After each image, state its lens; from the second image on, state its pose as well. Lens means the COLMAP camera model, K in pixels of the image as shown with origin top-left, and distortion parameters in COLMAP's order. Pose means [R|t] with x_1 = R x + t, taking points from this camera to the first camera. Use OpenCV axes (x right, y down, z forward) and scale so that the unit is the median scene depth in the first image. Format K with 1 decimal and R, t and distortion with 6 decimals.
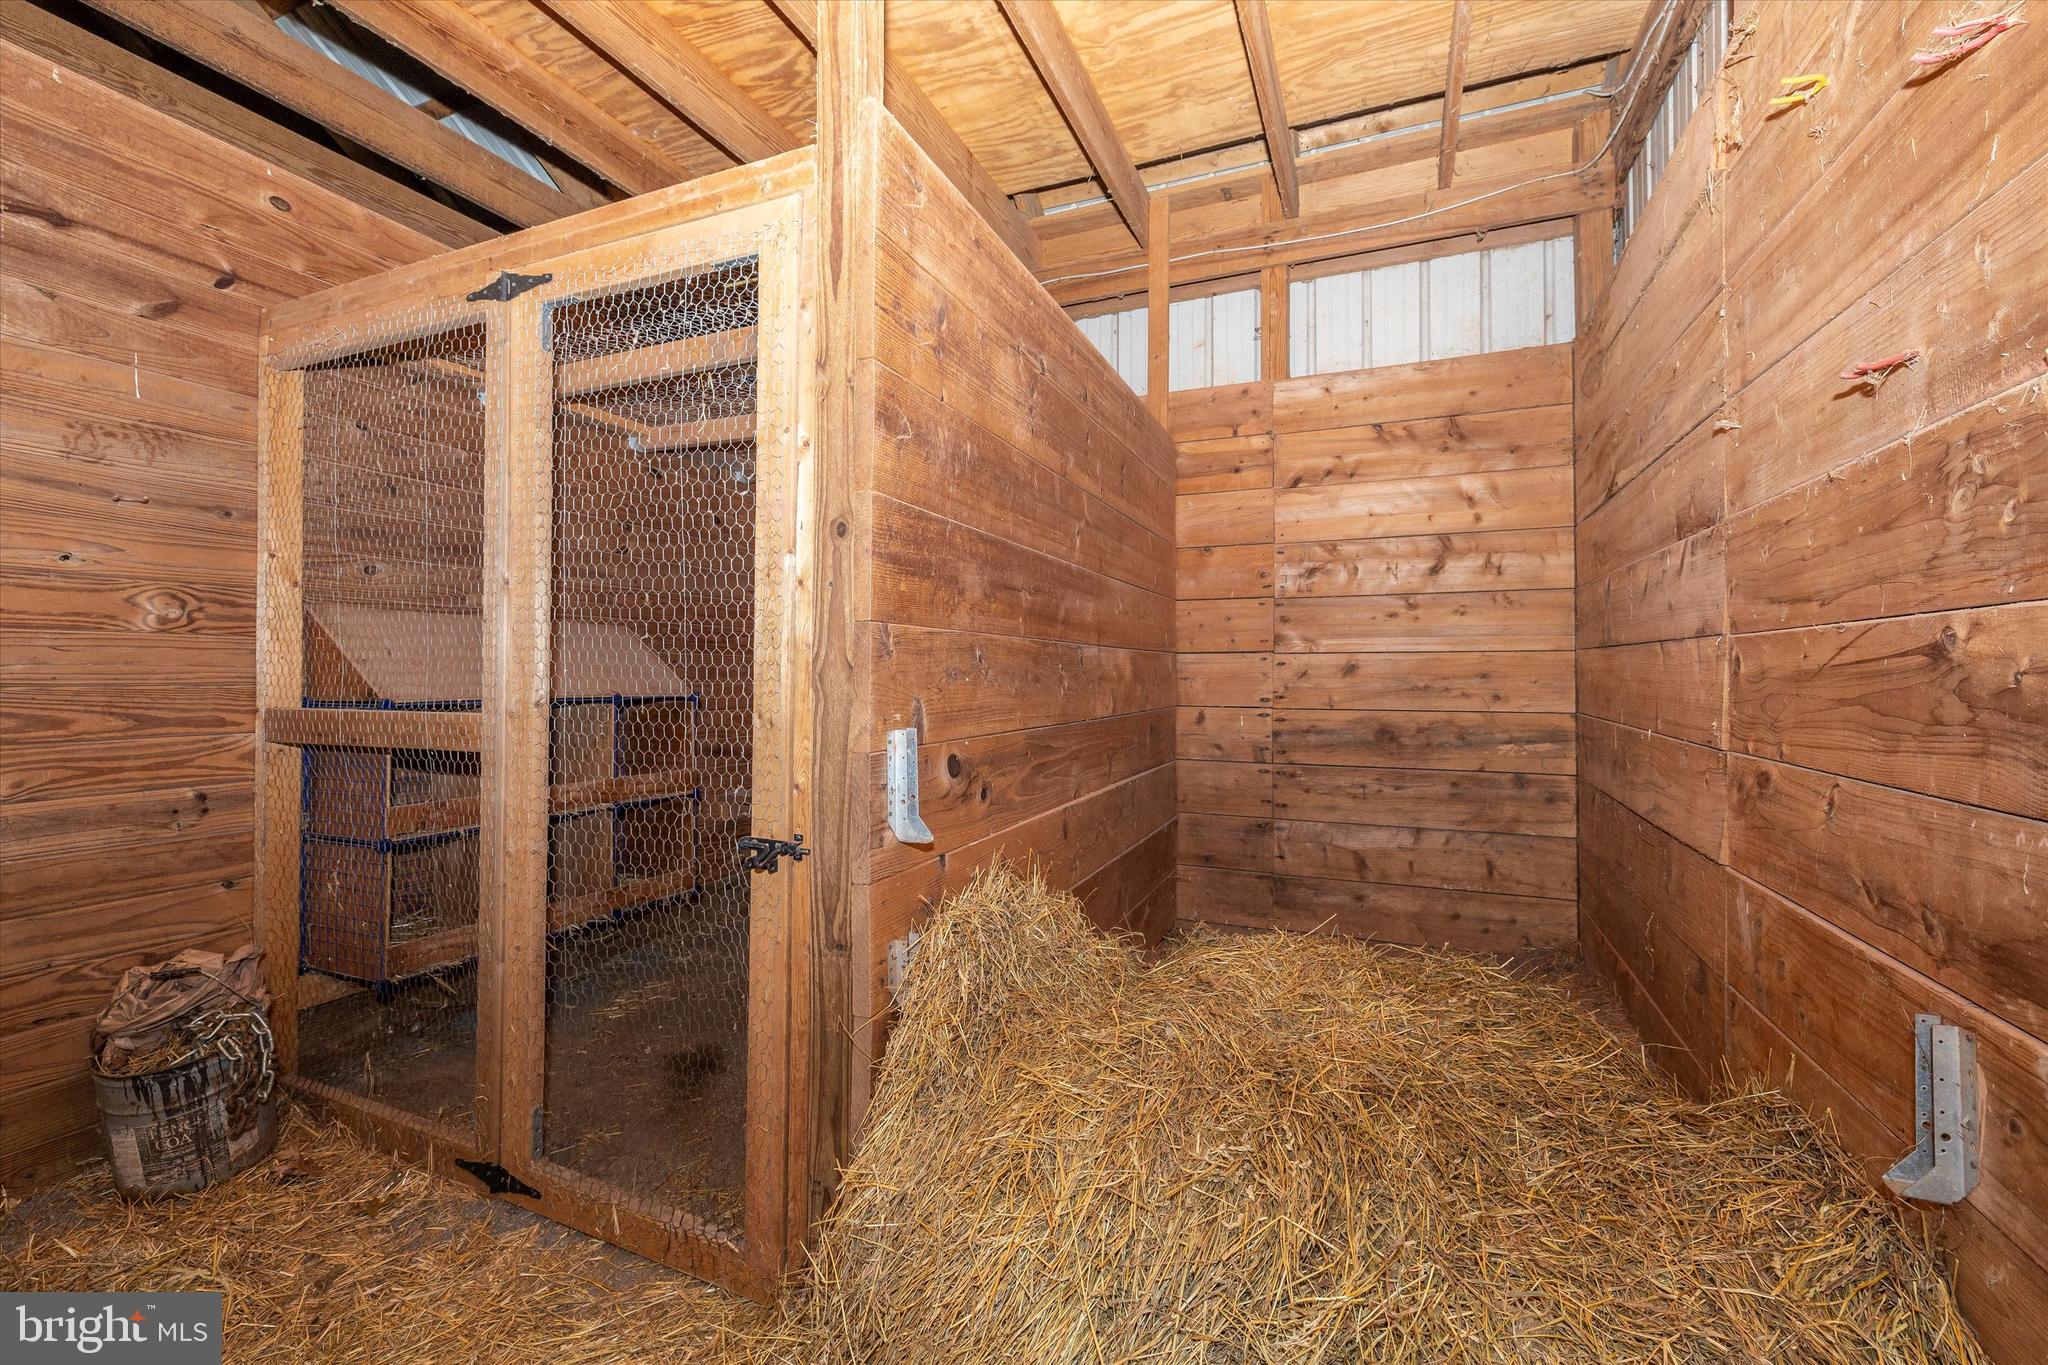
lens RADIAL K [[851.5, 0, 1021.4], [0, 851.5, 675.1], [0, 0, 1]] dist [-0.001491, 0.000410]
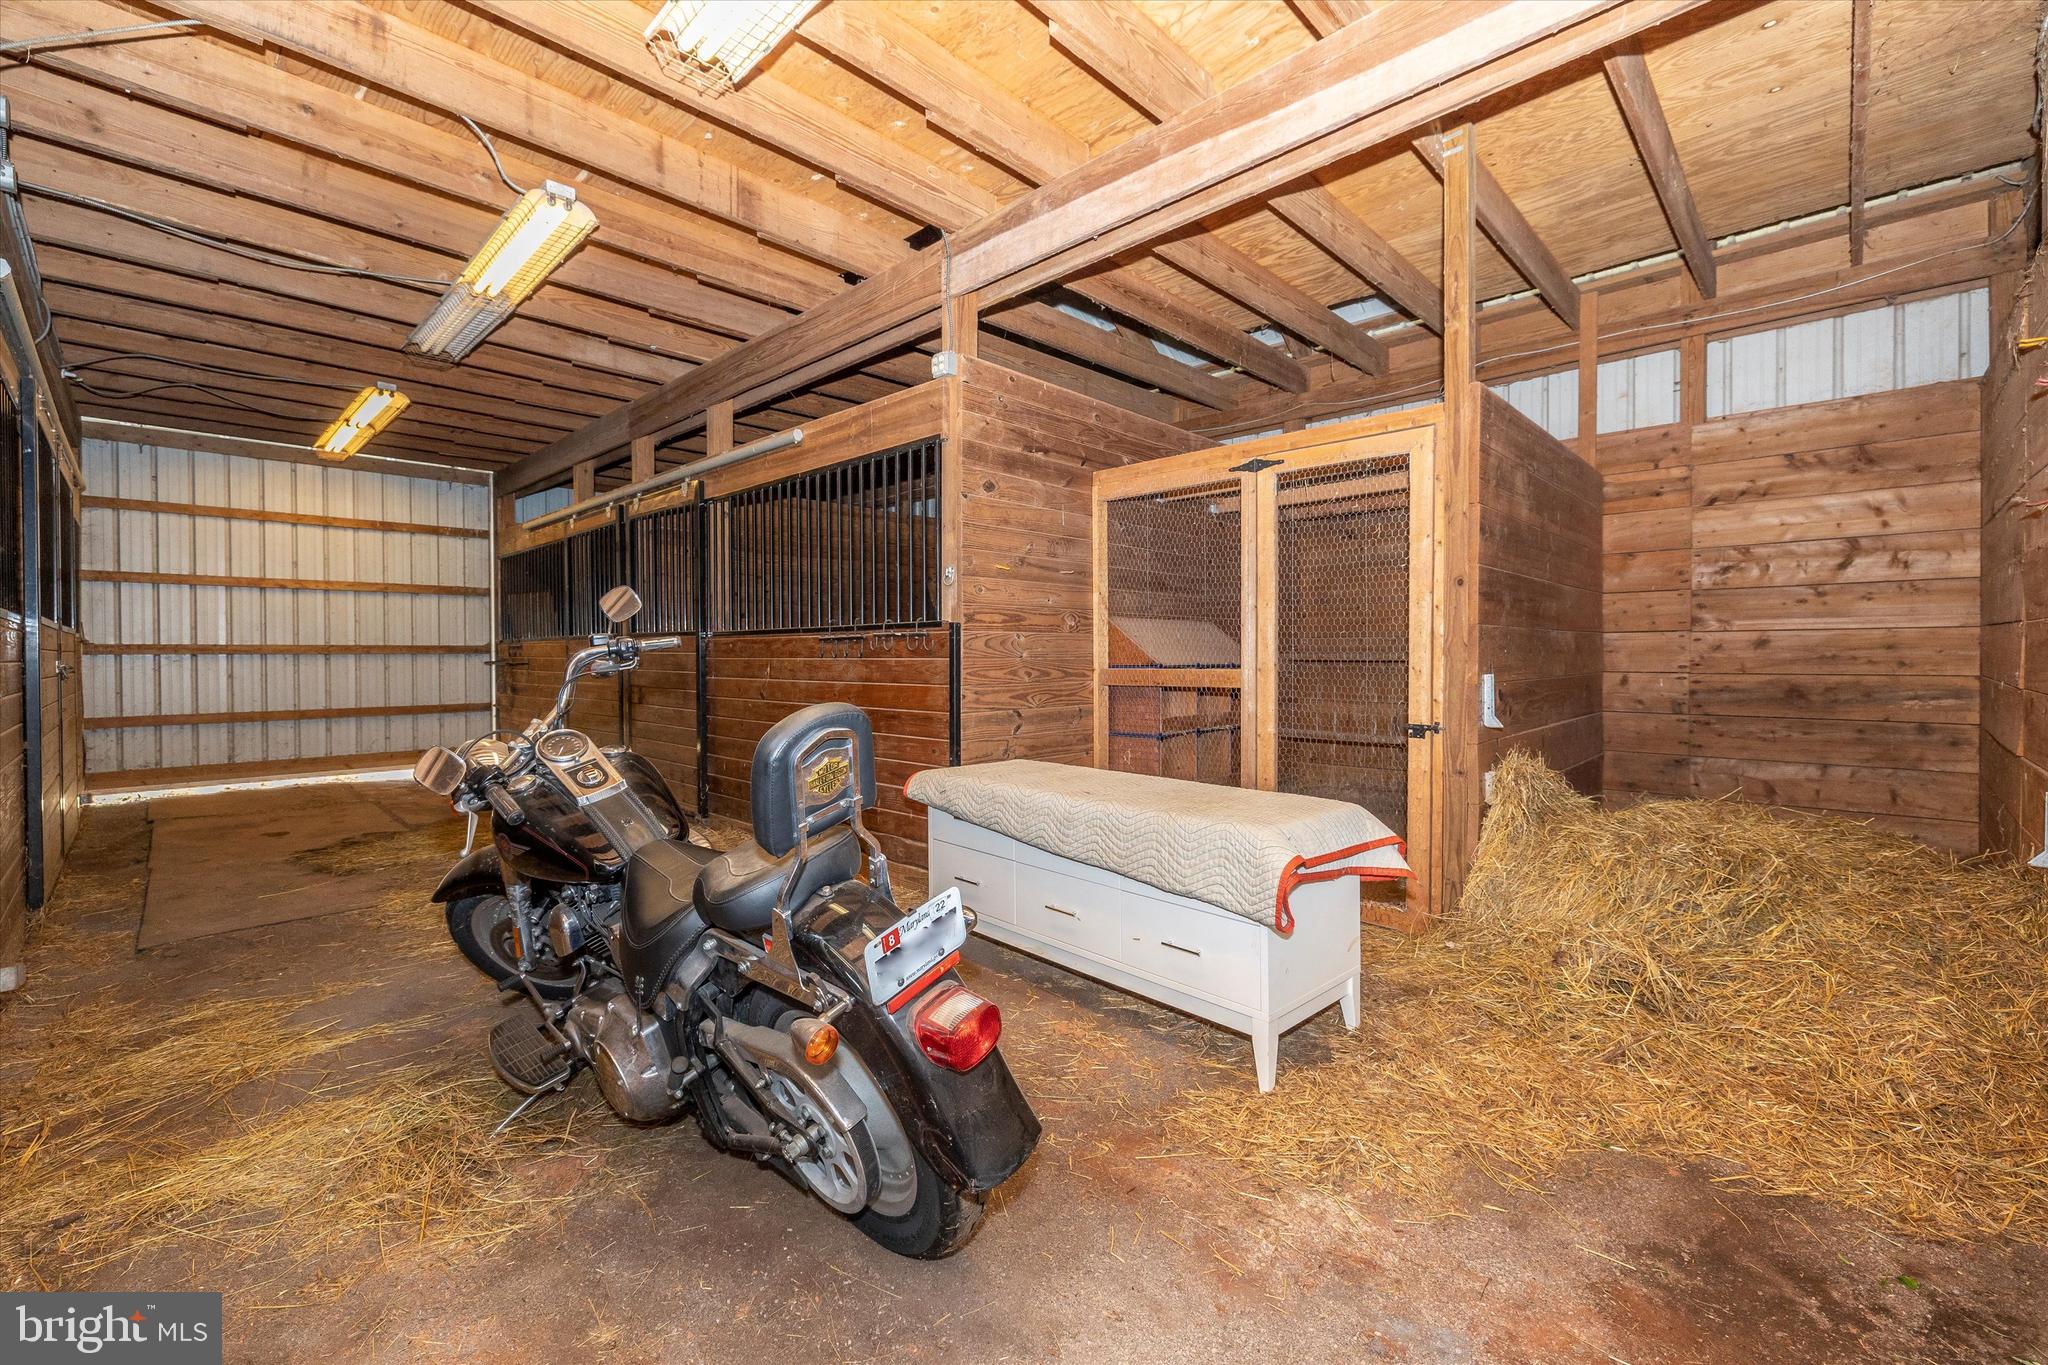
lens RADIAL K [[851.5, 0, 1027.1], [0, 851.5, 669.5], [0, 0, 1]] dist [-0.001491, 0.000410]
pose [[0.935526, -0.000513, -0.353257, -0.216428], [0.007004, 0.999829, 0.017095, 0.003550], [0.353187, -0.018467, 0.935370, -0.646603]]
